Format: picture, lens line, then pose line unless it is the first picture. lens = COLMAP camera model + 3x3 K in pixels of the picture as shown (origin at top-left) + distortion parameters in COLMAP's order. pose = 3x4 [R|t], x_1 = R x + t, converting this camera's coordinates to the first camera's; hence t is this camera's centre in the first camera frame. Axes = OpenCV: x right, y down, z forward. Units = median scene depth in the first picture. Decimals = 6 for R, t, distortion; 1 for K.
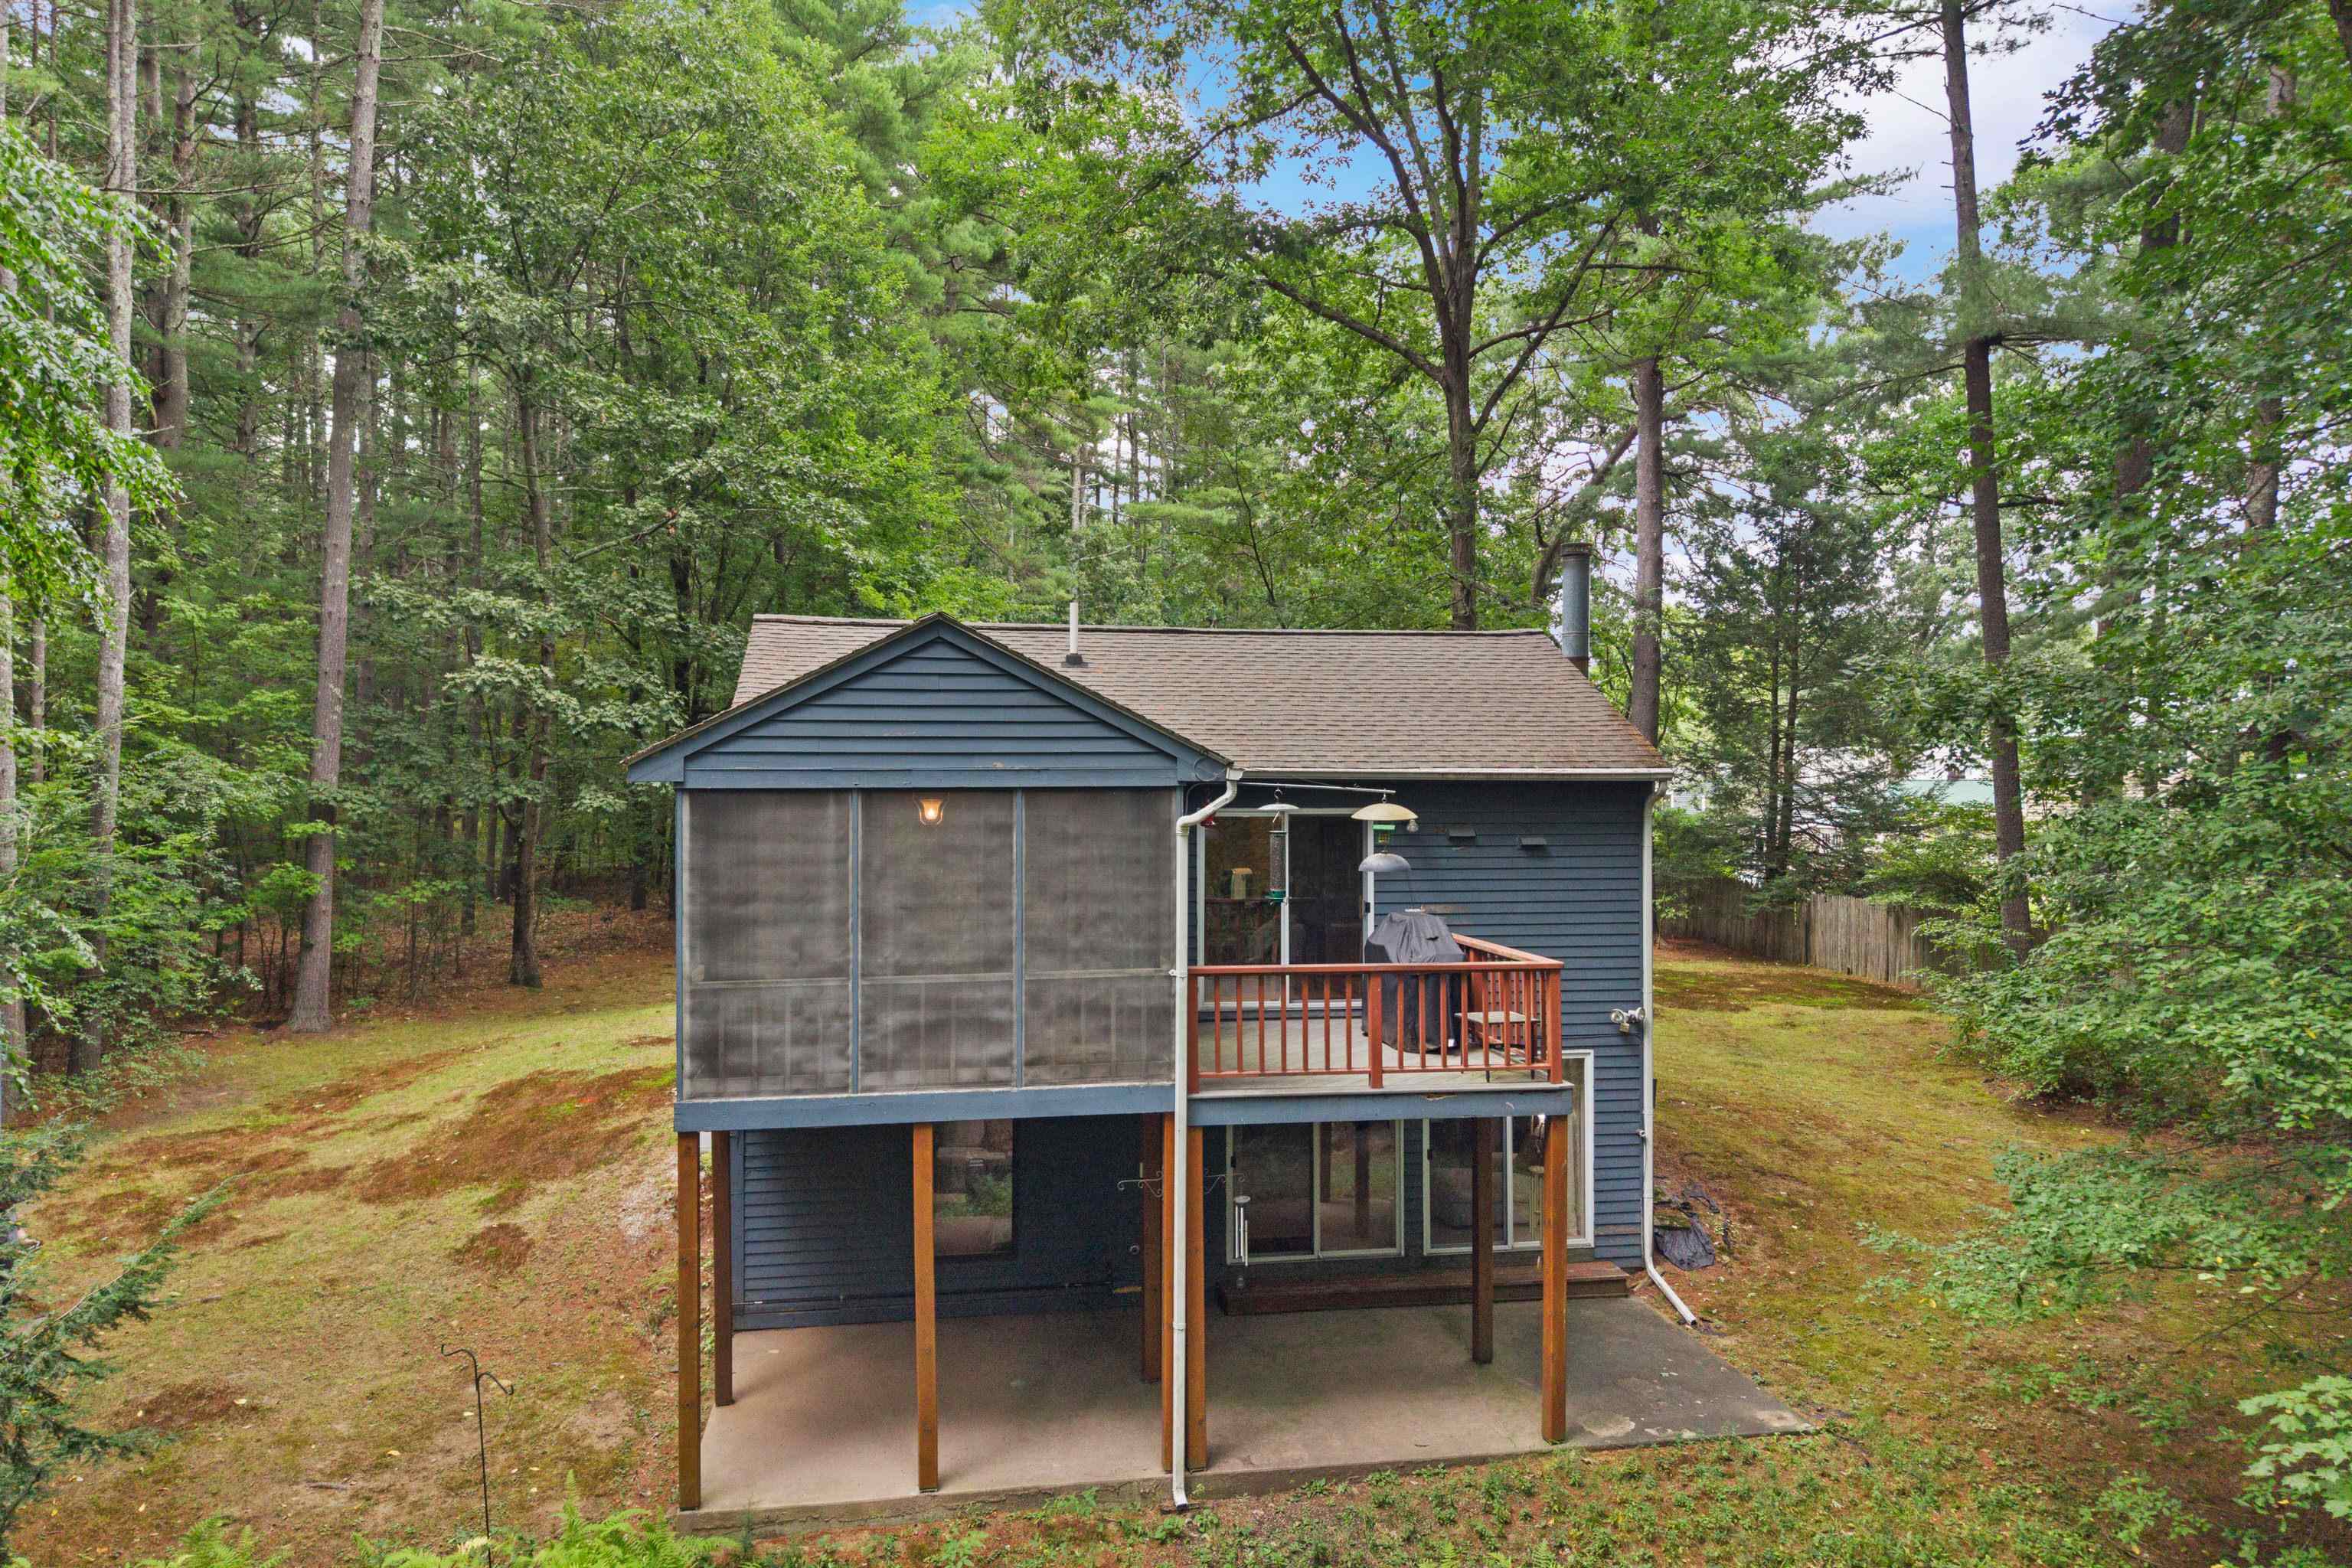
lens RADIAL K [[1568.4, 0, 1179.7], [0, 1568.4, 771.1], [0, 0, 1]] dist [0.019187, -0.019151]
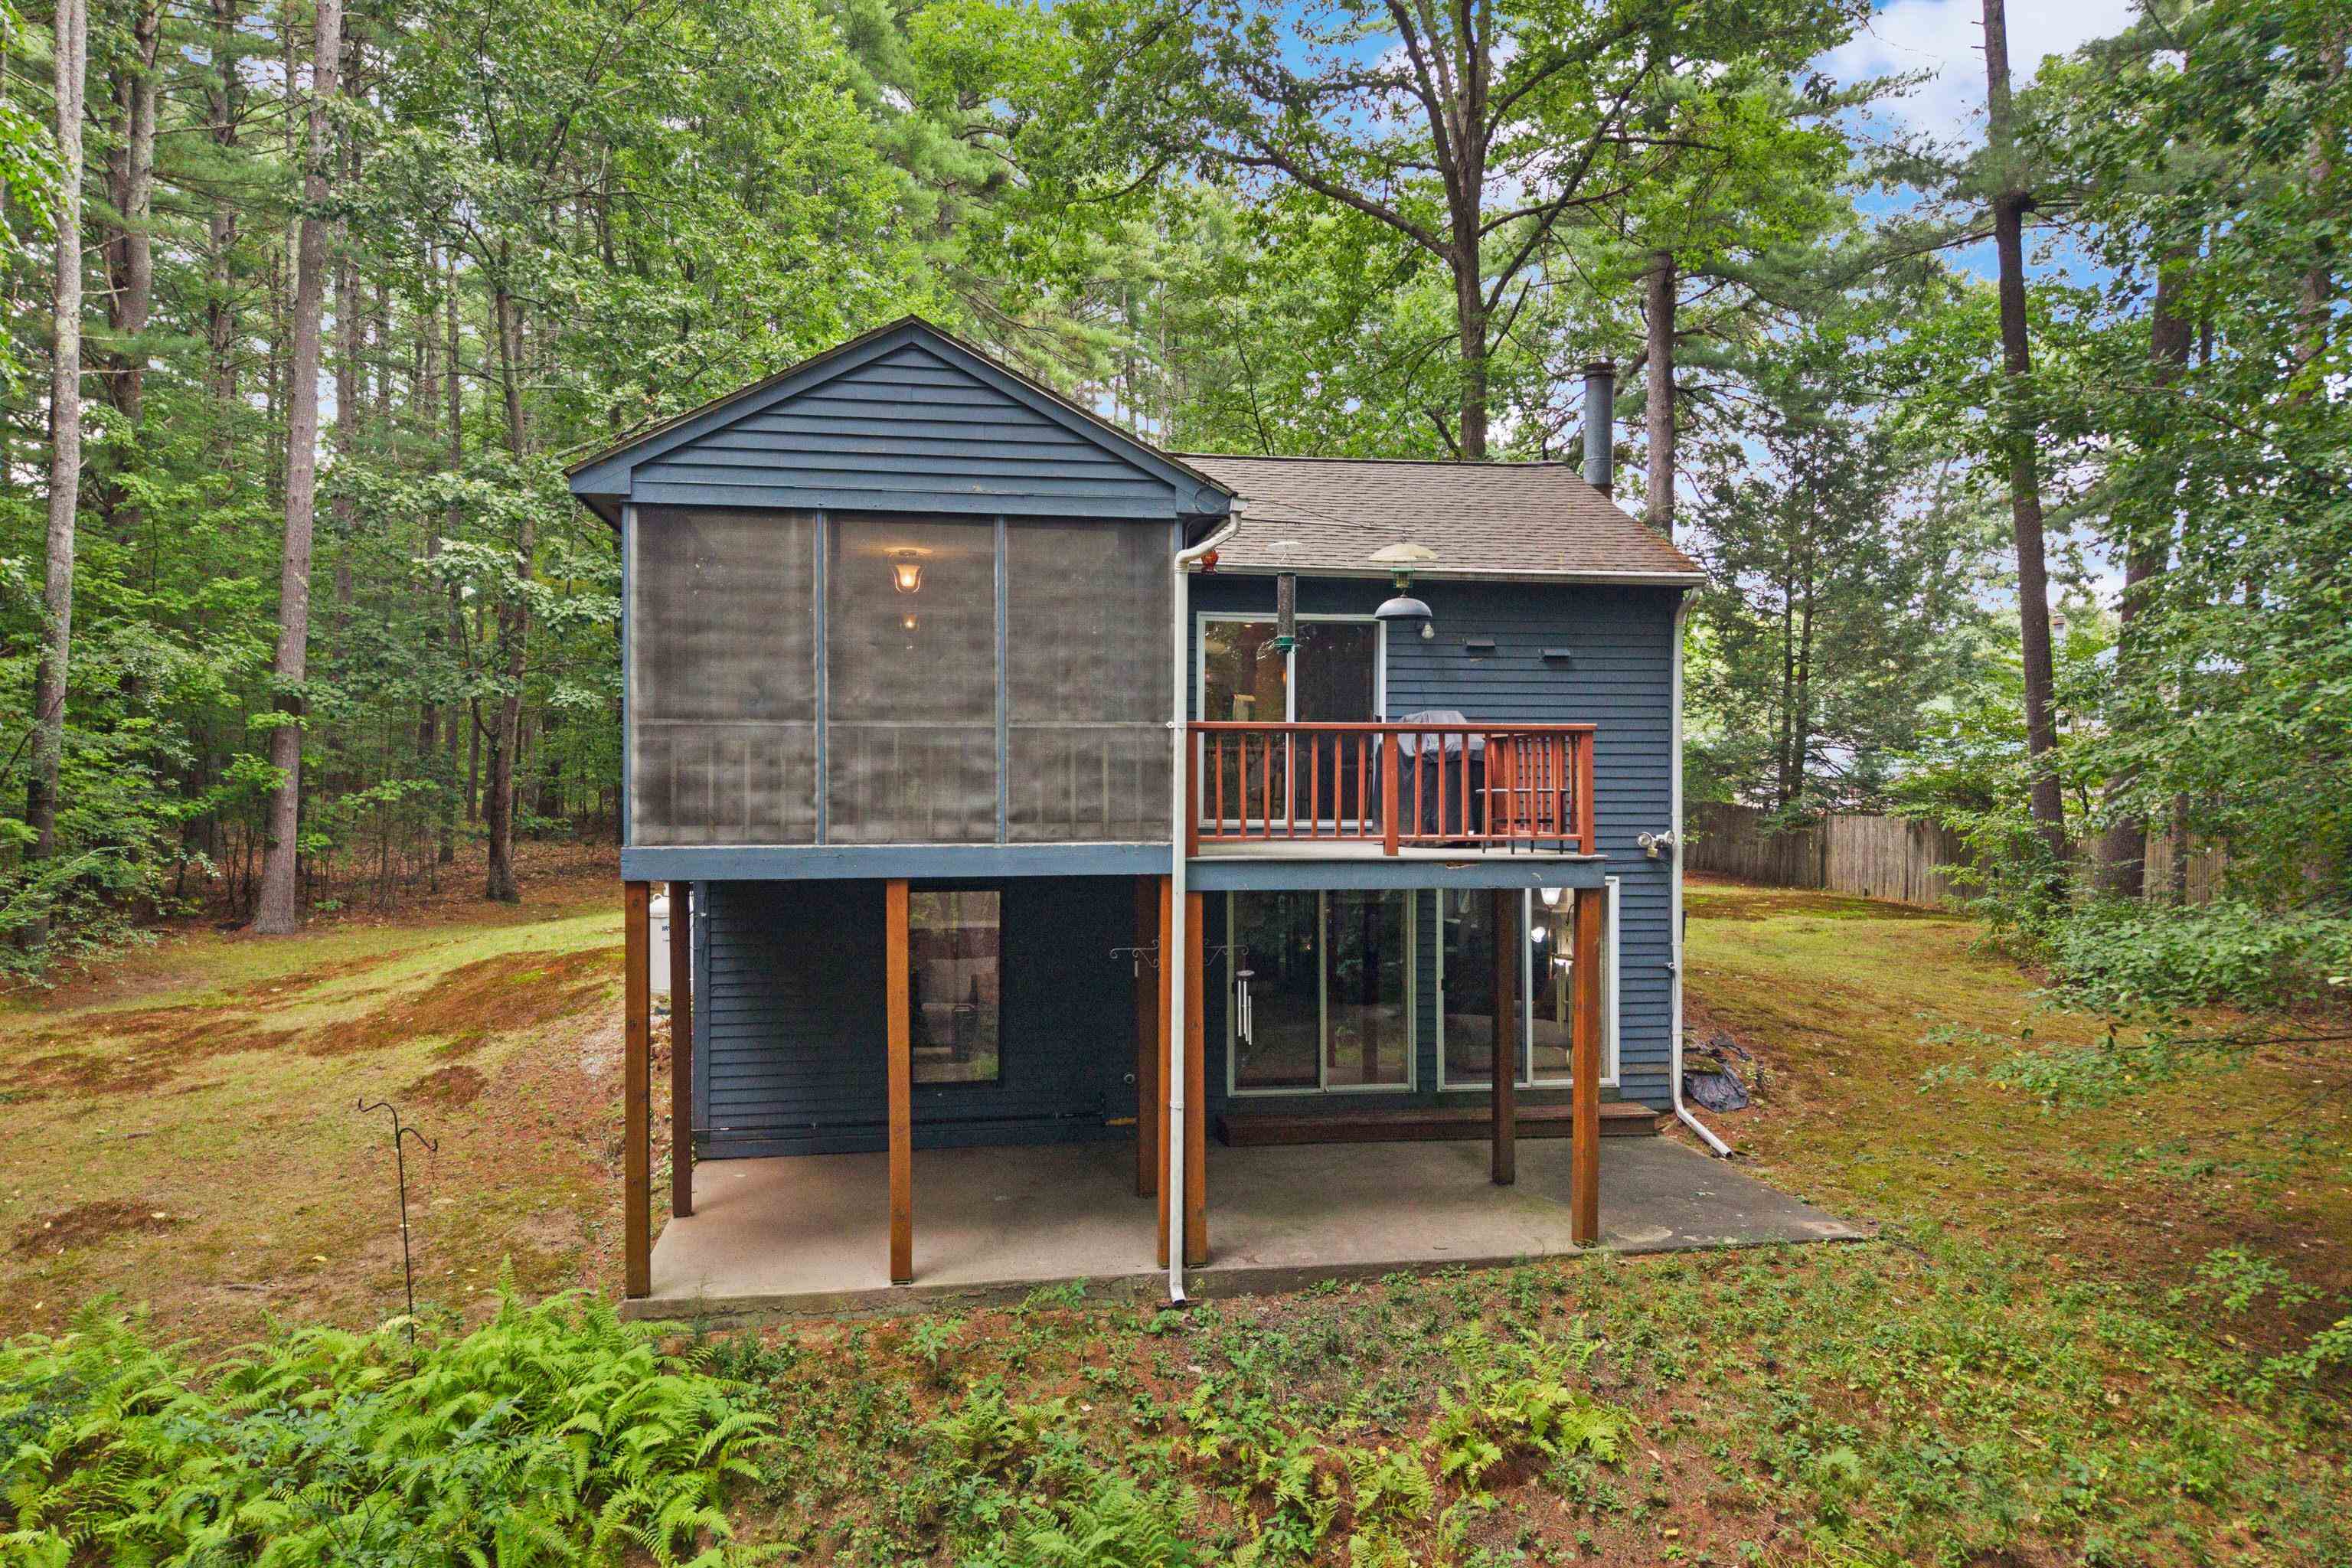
lens RADIAL K [[1568.4, 0, 1179.4], [0, 1568.4, 774.1], [0, 0, 1]] dist [0.019187, -0.019151]
pose [[0.999998, 0.001415, 0.001137, -0.000094], [-0.001418, 0.999994, 0.003250, 0.118886], [-0.001132, -0.003252, 0.999994, 0.067553]]
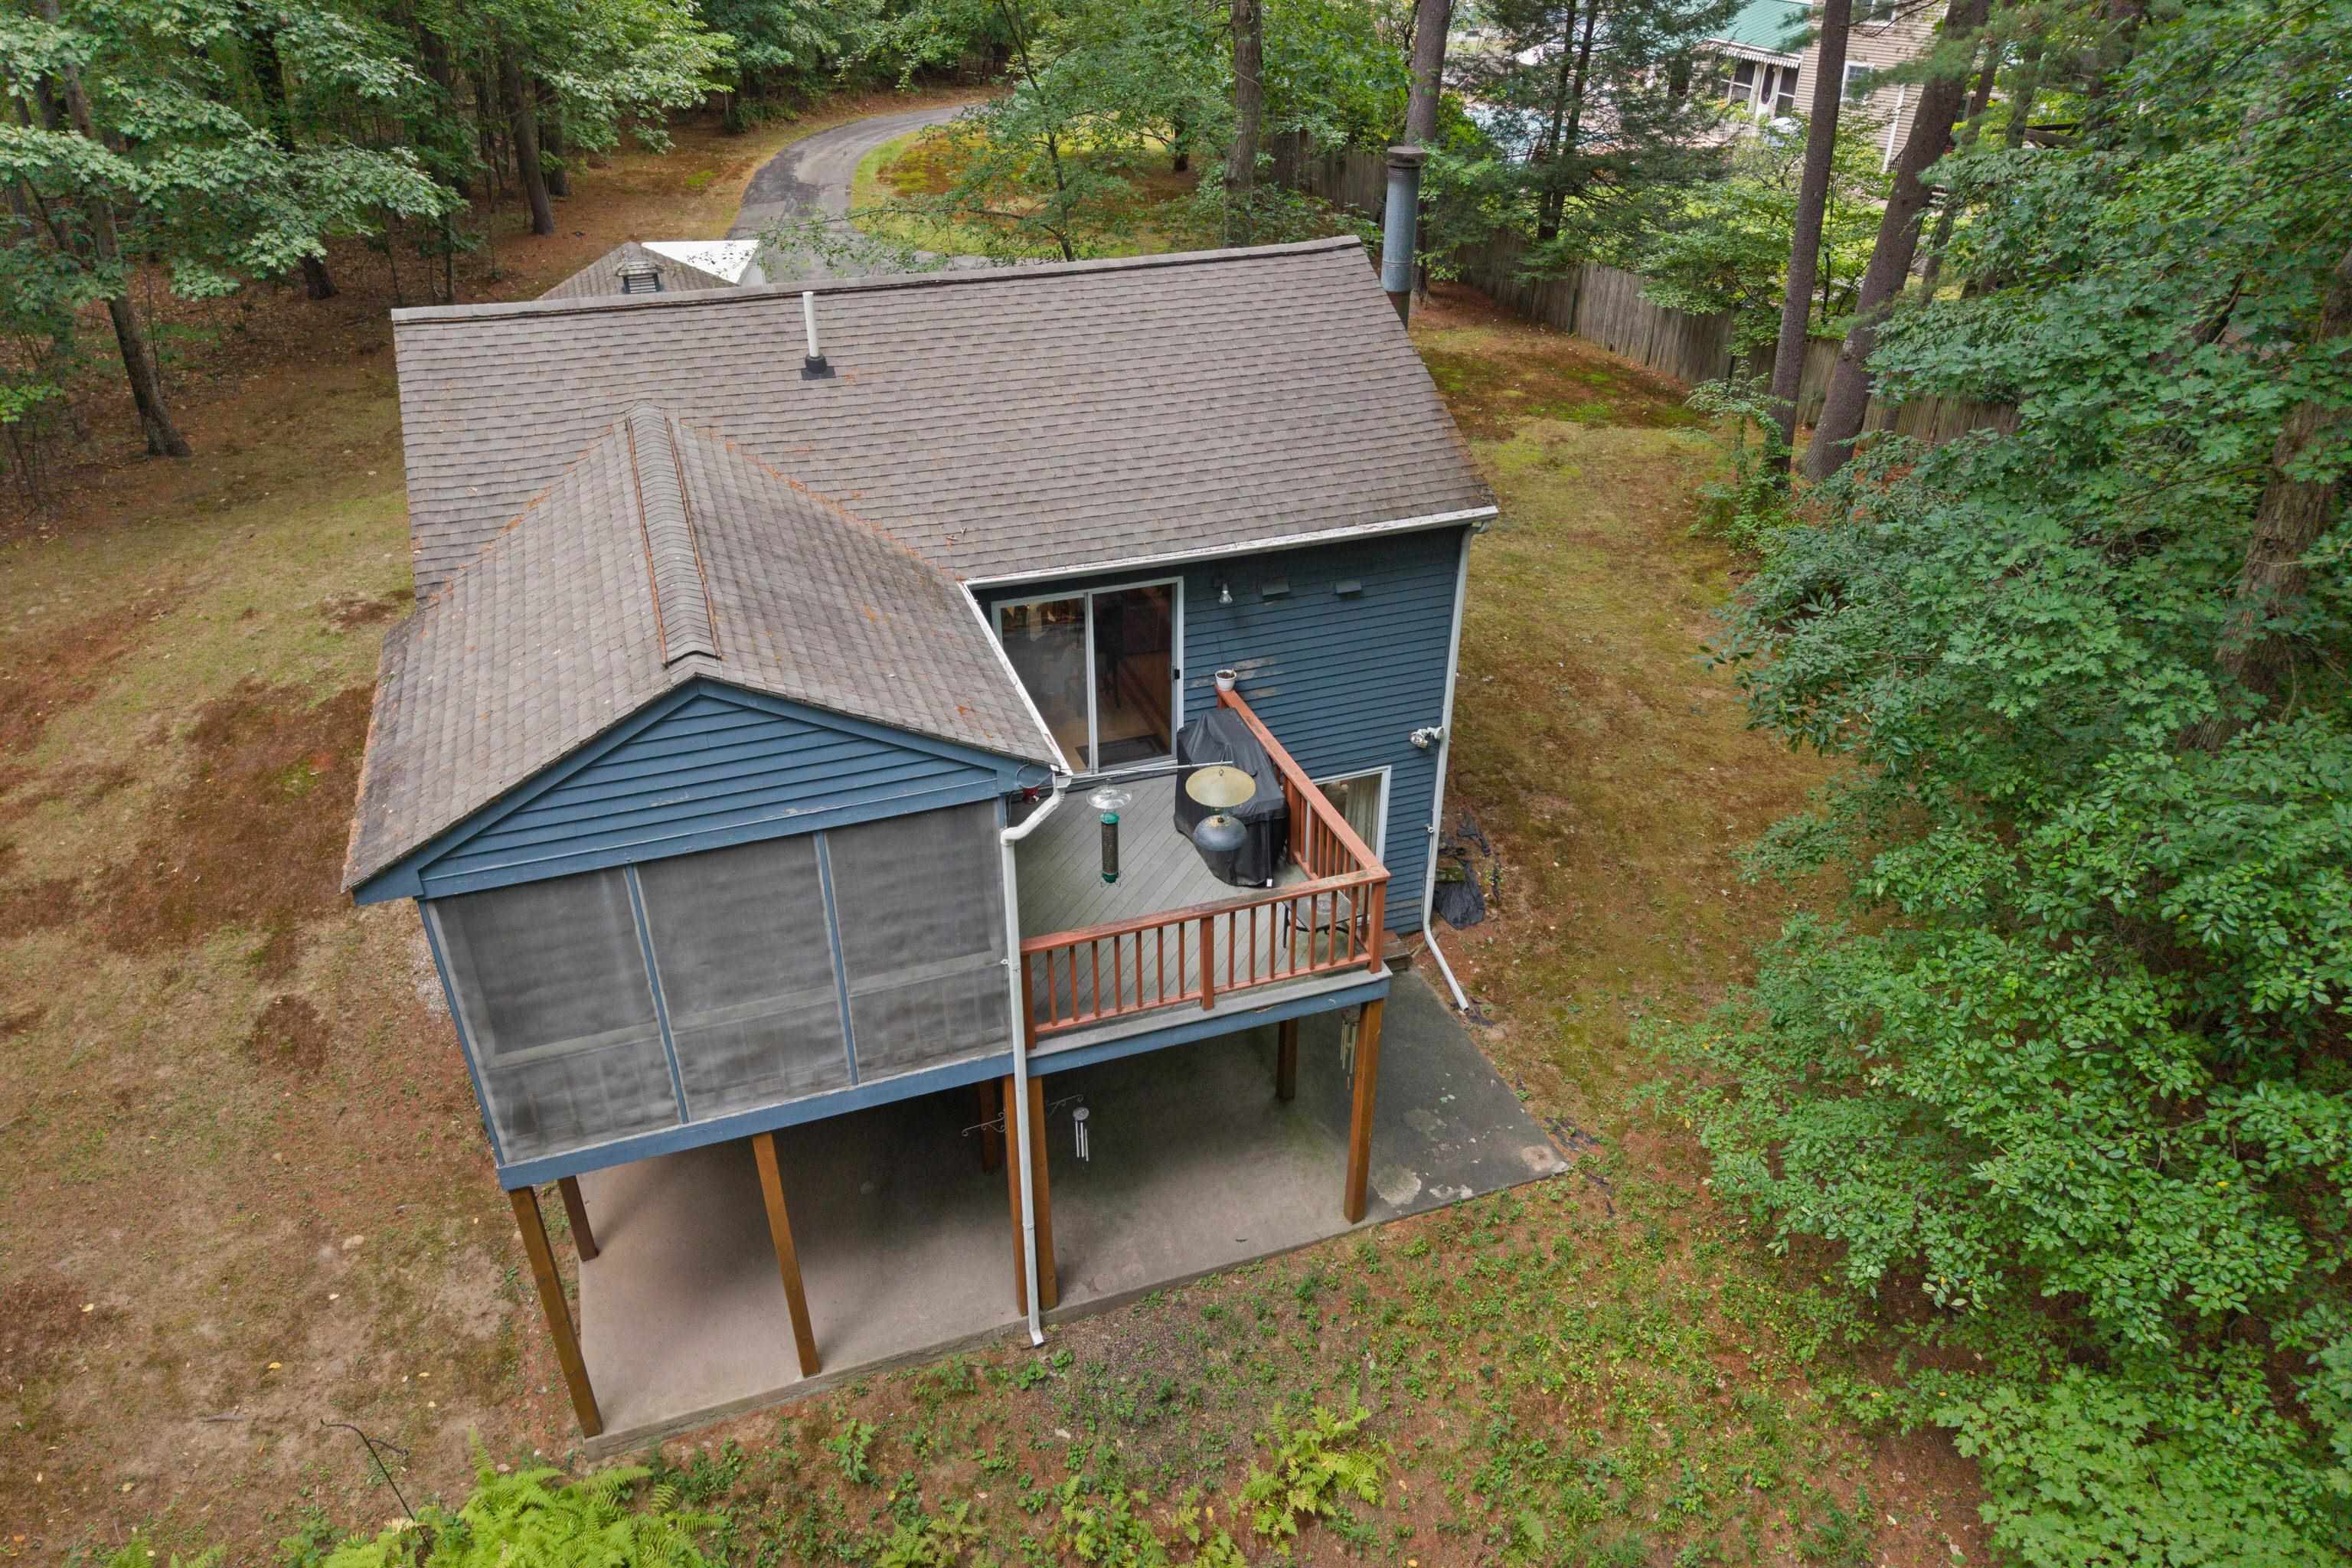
lens RADIAL K [[1568.4, 0, 1177.8], [0, 1568.4, 773.5], [0, 0, 1]] dist [0.019187, -0.019151]
pose [[0.985306, -0.087693, 0.146567, -0.022942], [-0.000893, 0.855472, 0.517848, -0.357481], [-0.170795, -0.510369, 0.842824, 0.176775]]
